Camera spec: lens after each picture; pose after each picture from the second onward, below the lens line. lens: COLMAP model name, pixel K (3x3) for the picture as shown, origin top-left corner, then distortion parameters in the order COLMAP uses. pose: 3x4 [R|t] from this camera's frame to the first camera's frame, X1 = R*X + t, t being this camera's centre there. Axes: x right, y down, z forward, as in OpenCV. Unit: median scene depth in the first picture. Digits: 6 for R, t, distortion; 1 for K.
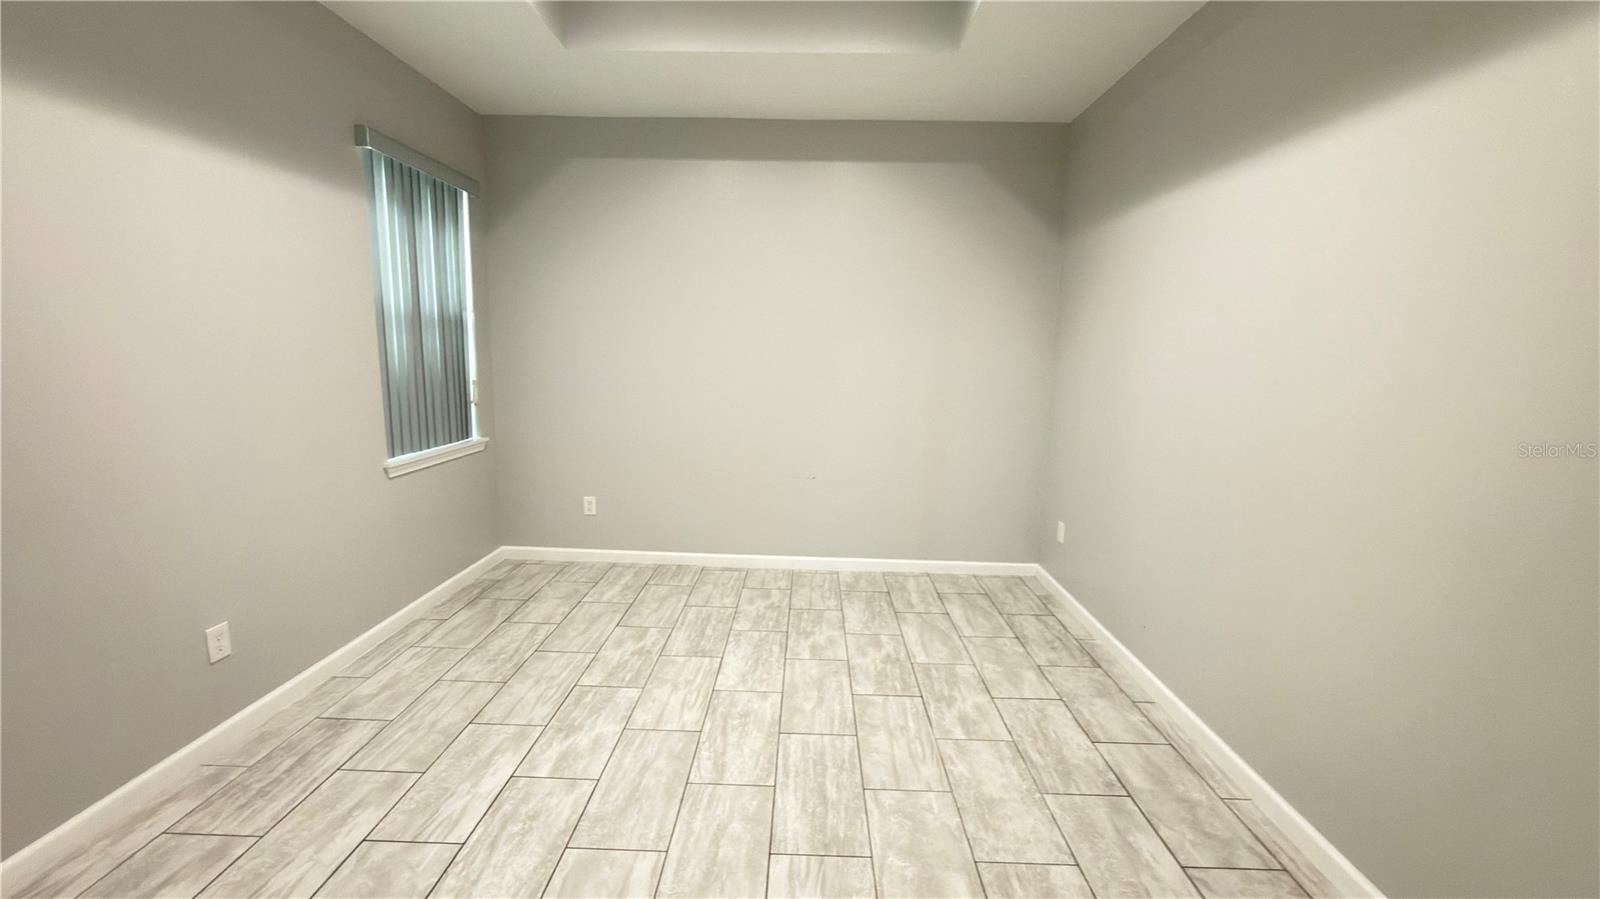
lens RADIAL K [[641.8, 0, 796.0], [0, 641.8, 455.4], [0, 0, 1]] dist [-0.001036, 0.000362]
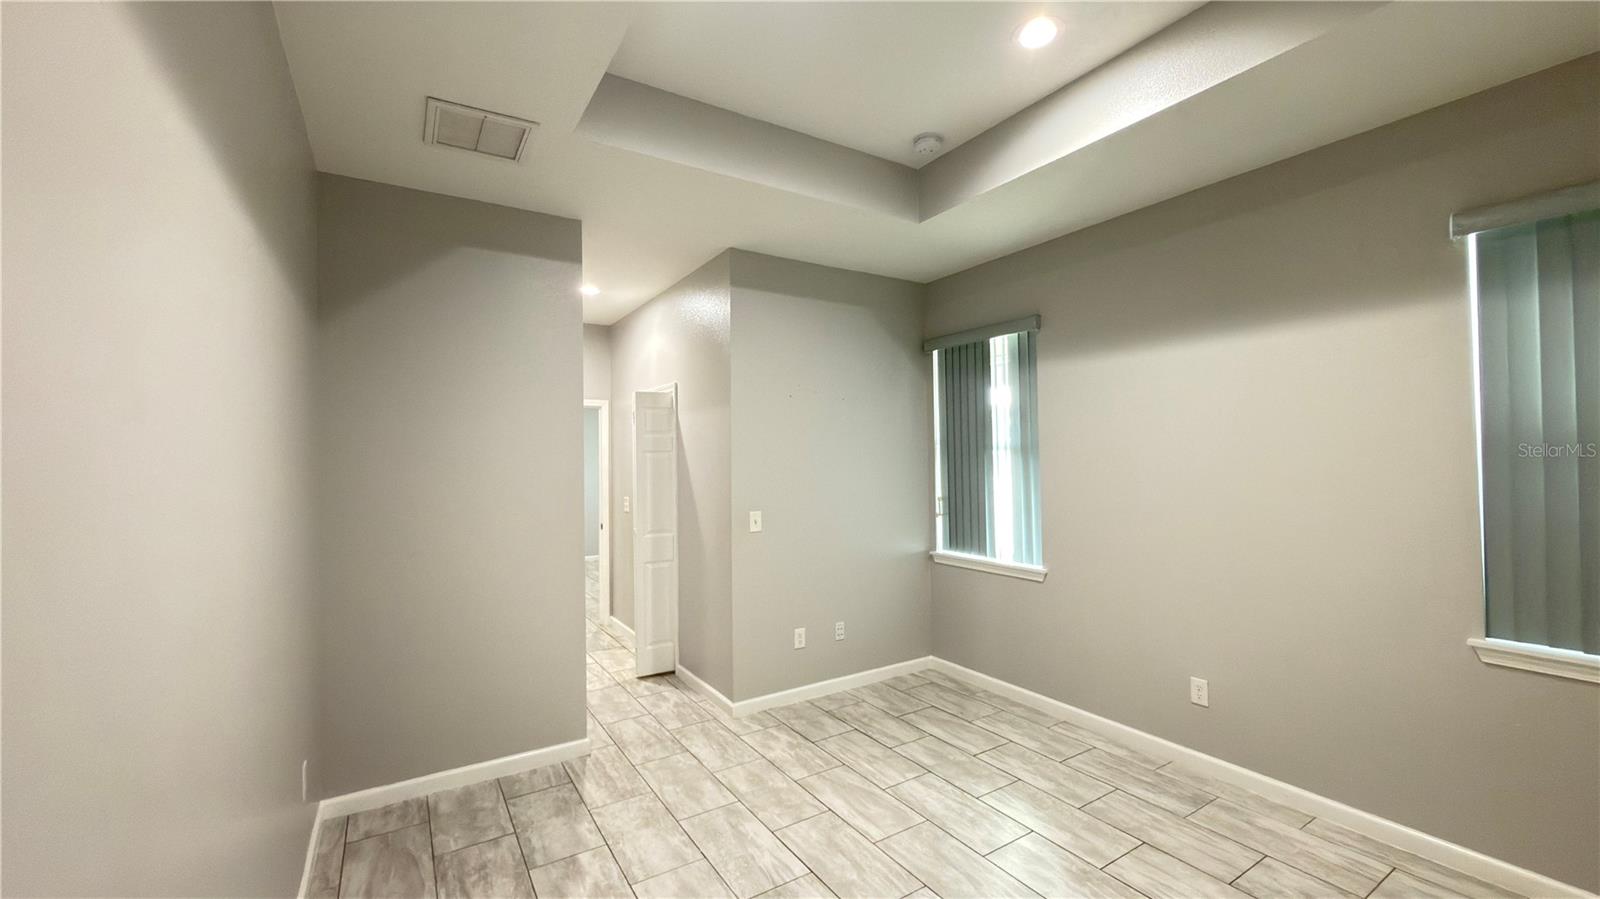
lens RADIAL K [[641.8, 0, 806.4], [0, 641.8, 448.8], [0, 0, 1]] dist [-0.001036, 0.000362]
pose [[-0.828939, -0.022999, -0.558866, 0.461519], [-0.100611, 0.988989, 0.108531, -0.229565], [0.550217, 0.146193, -0.822125, 1.262428]]
